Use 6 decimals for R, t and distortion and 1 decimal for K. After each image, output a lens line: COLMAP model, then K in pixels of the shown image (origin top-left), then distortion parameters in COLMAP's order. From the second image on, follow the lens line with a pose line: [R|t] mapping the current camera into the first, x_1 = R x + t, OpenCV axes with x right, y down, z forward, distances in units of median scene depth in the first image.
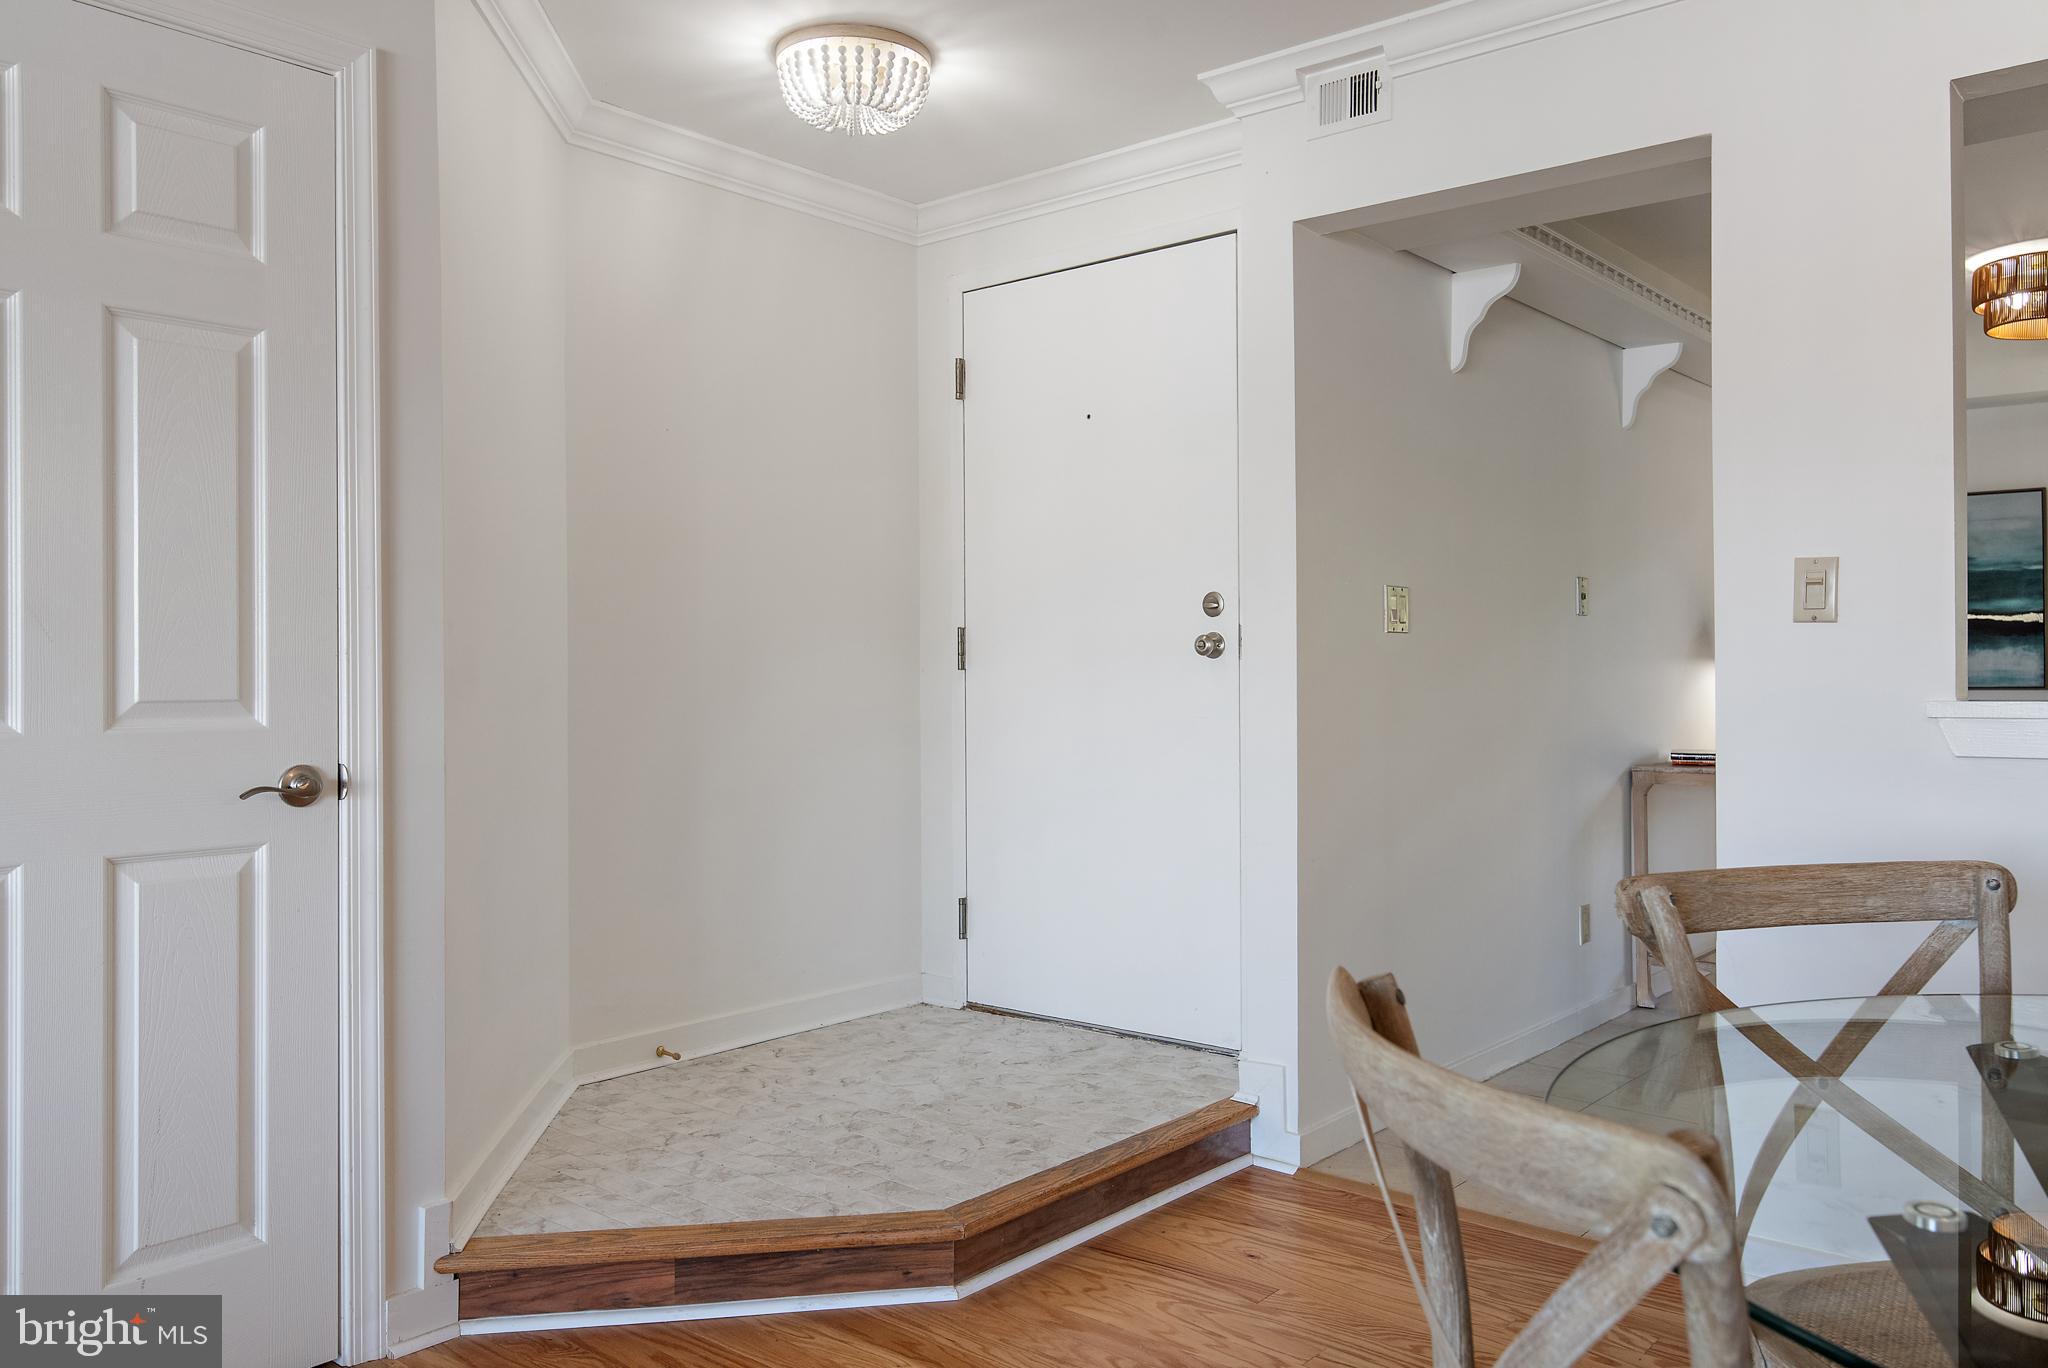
lens RADIAL K [[1544.6, 0, 1022.9], [0, 1544.6, 667.6], [0, 0, 1]] dist [0.009832, 0.009395]
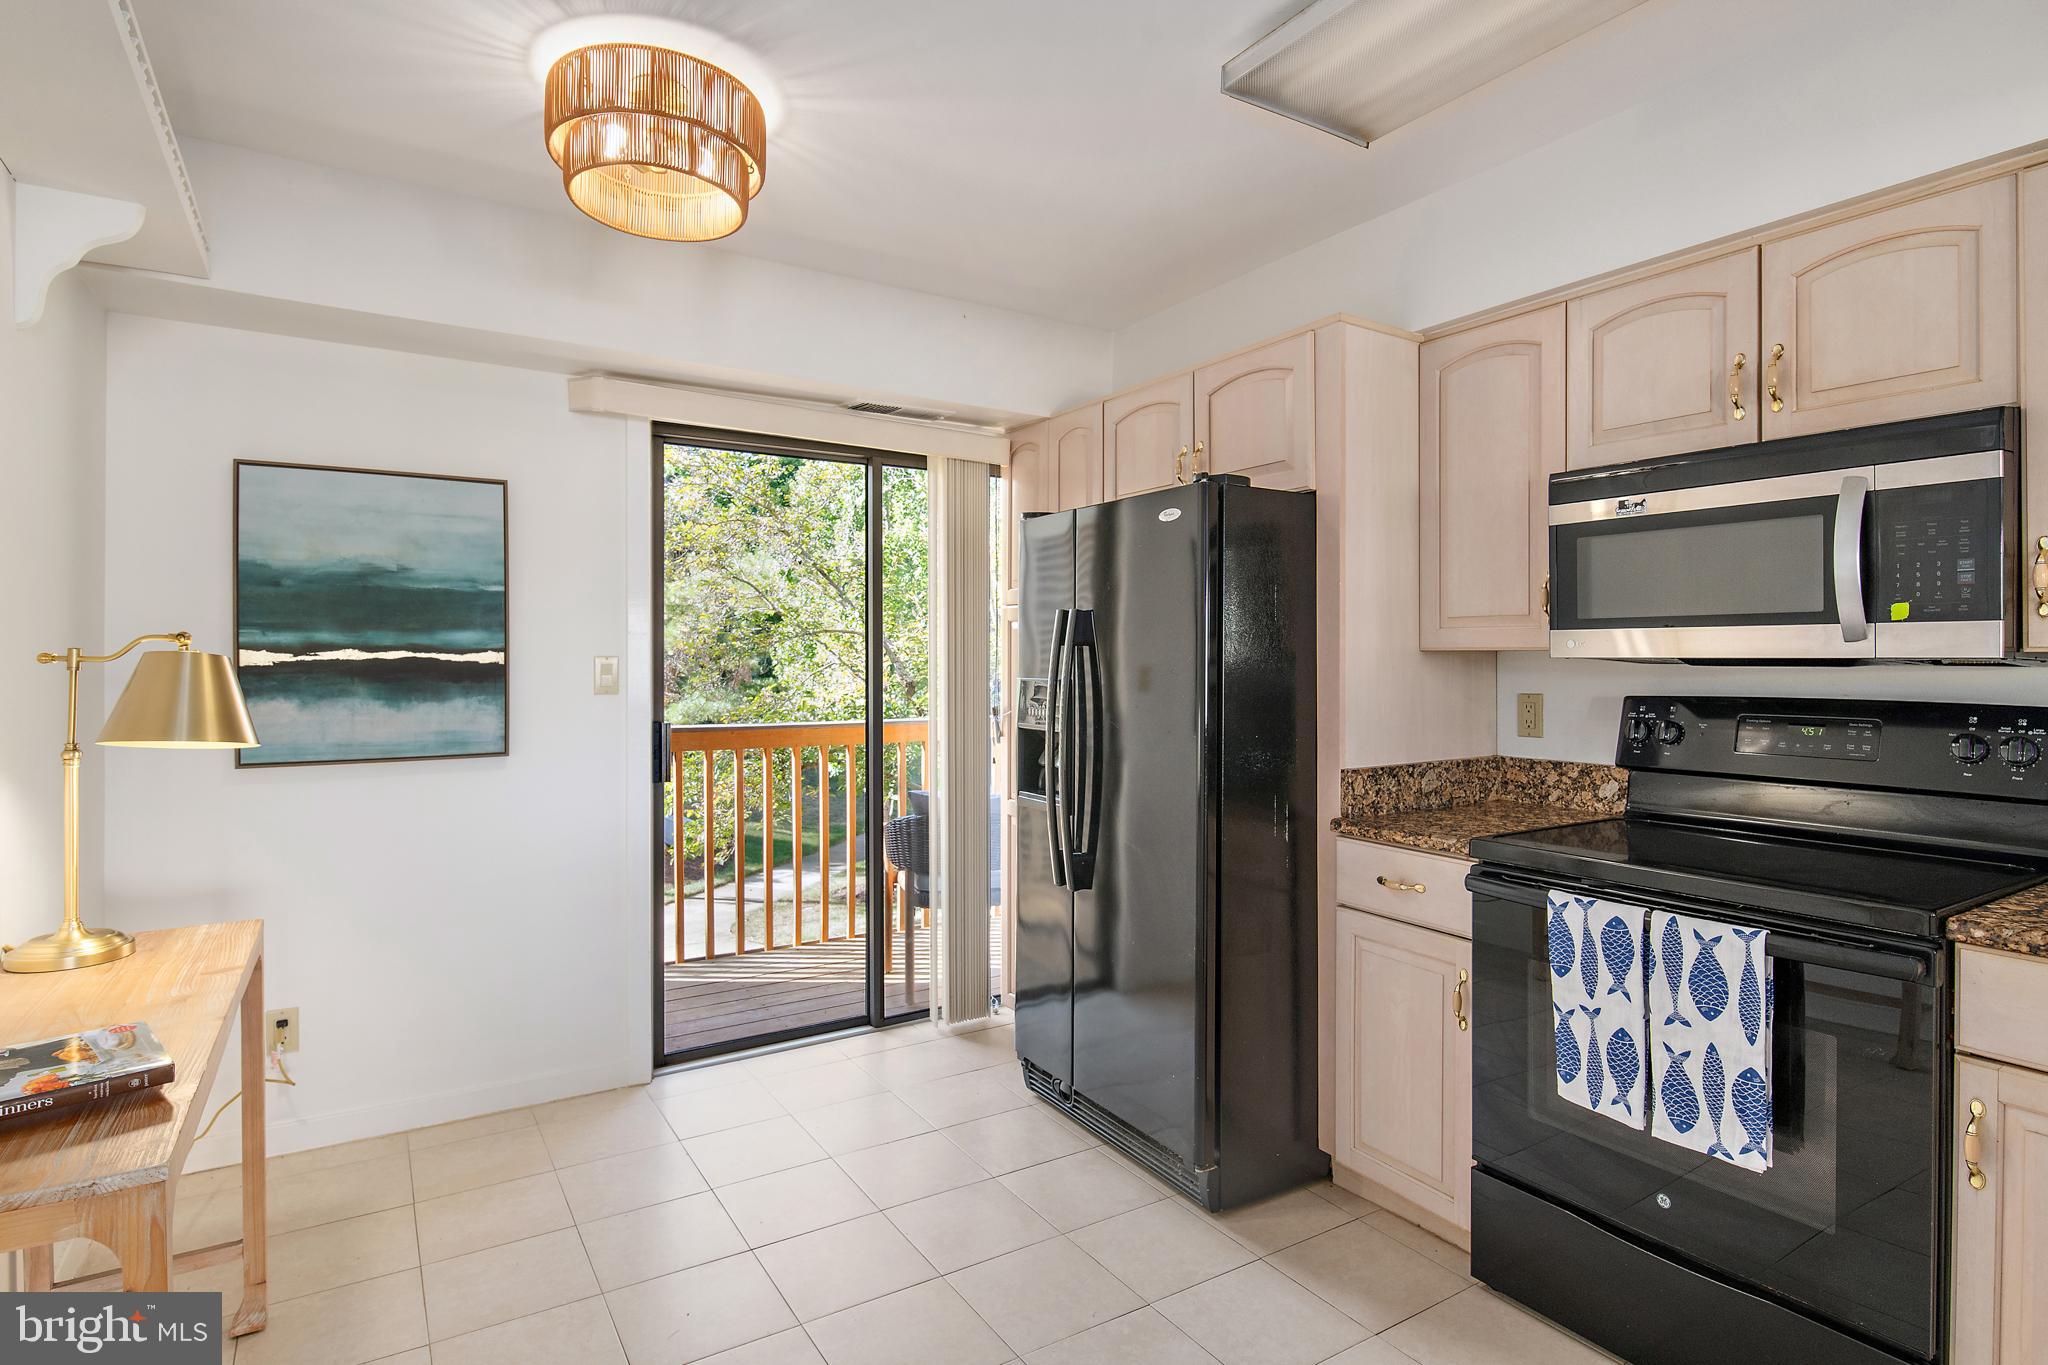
lens RADIAL K [[1096.4, 0, 1037.5], [0, 1096.4, 666.5], [0, 0, 1]] dist [0.007419, -0.003455]
pose [[0.298333, -0.001600, 0.954460, 0.471467], [-0.002215, 0.999995, 0.002369, -0.058744], [-0.954459, -0.002820, 0.298328, 1.193910]]
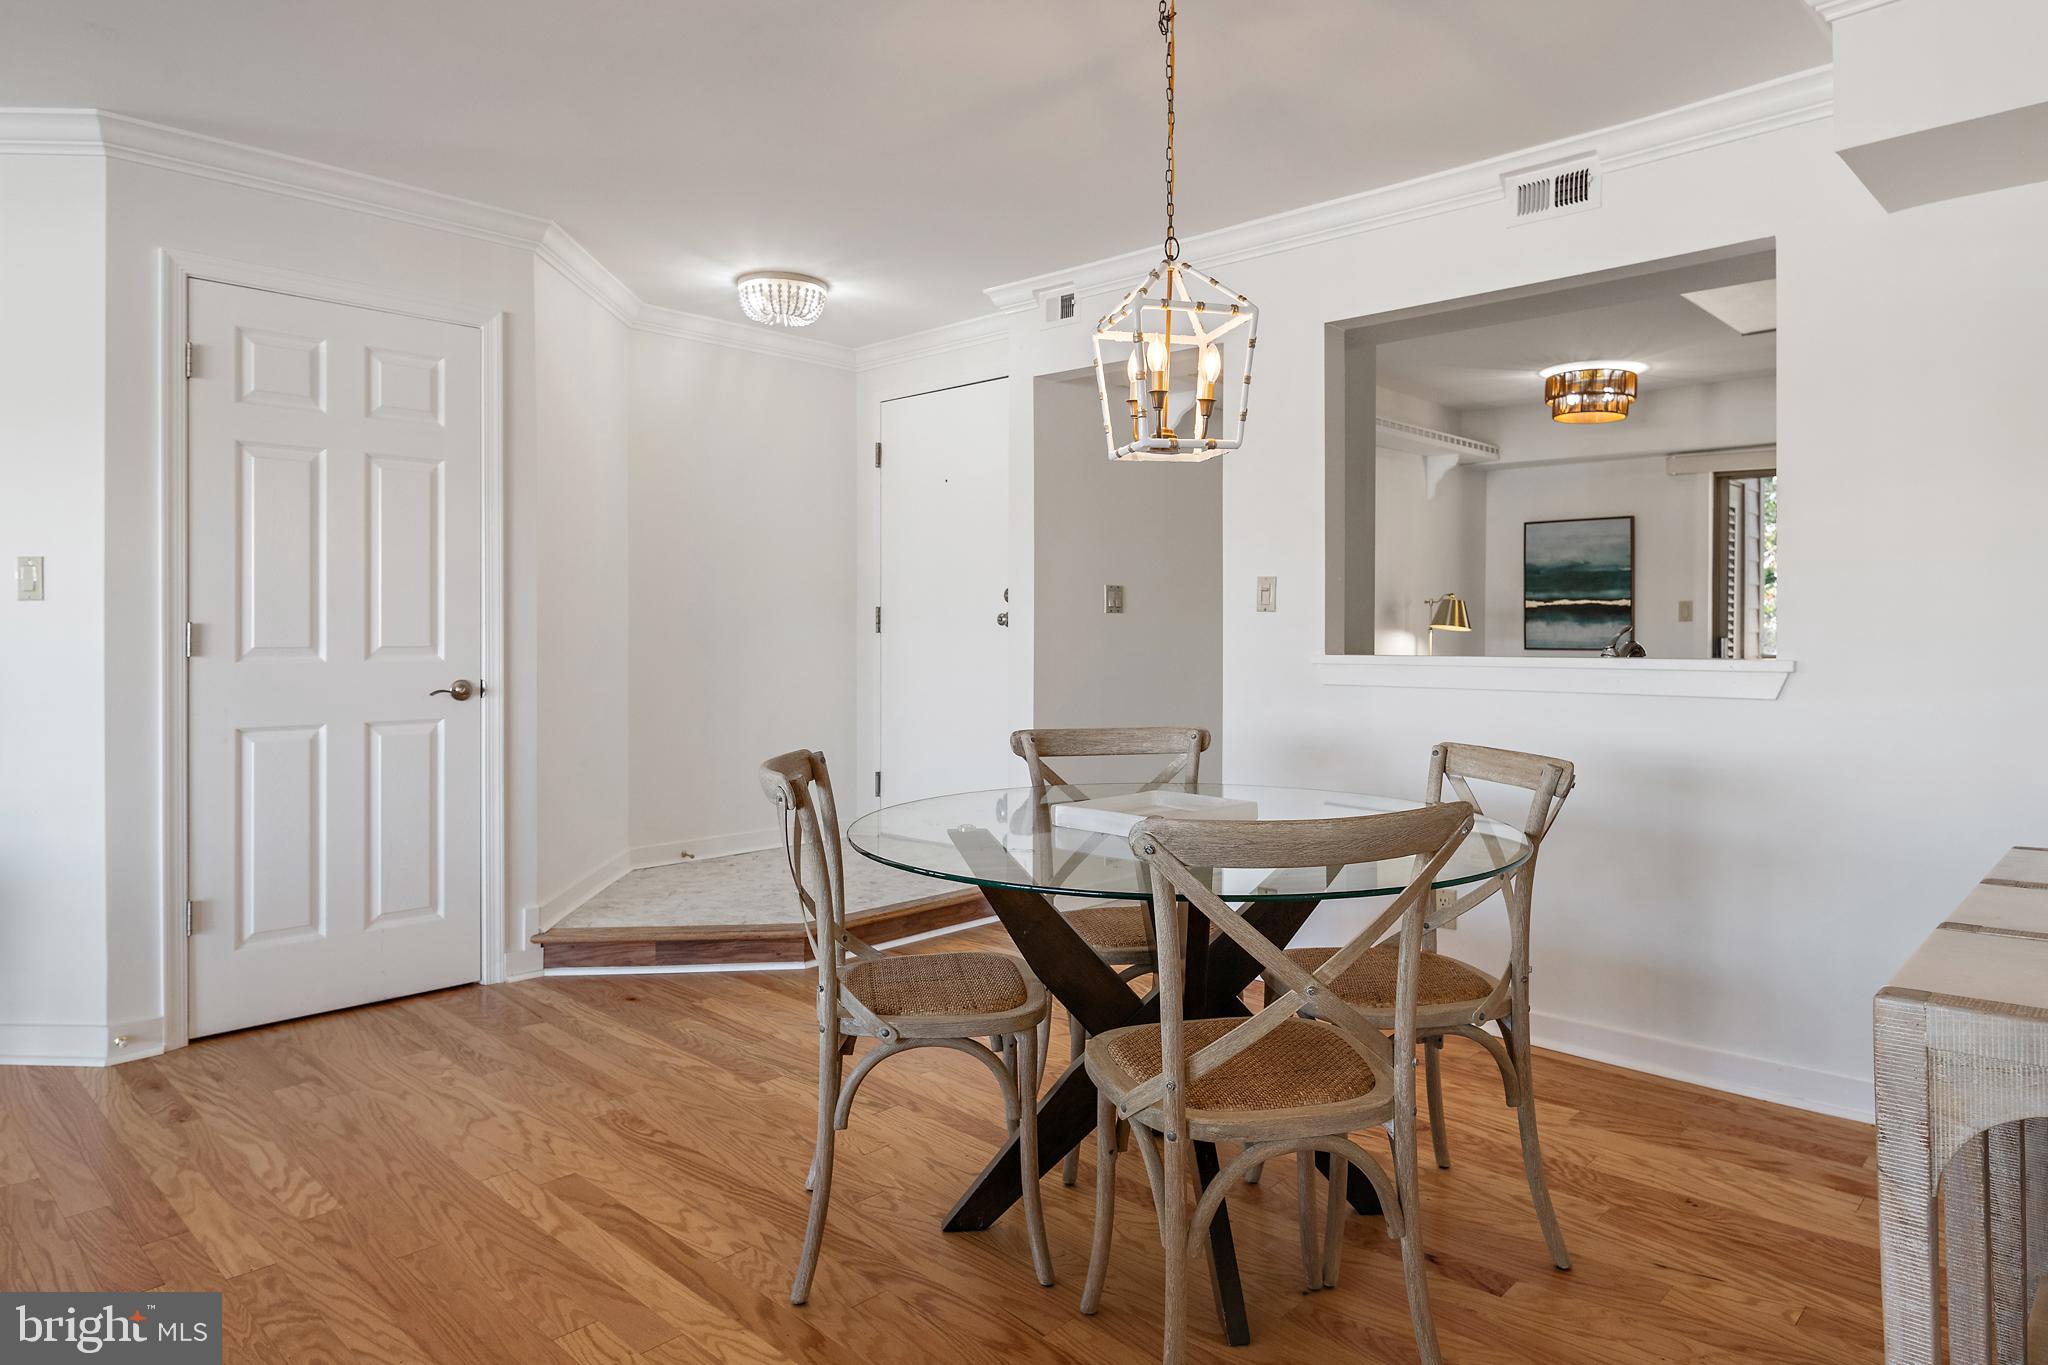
lens RADIAL K [[1229.1, 0, 1026.8], [0, 1229.1, 640.2], [0, 0, 1]] dist [0.002760, 0.001096]
pose [[0.998377, 0.007931, -0.056390, 0.279164], [-0.007371, 0.999921, 0.010139, -0.007110], [0.056466, -0.009707, 0.998357, -0.428913]]
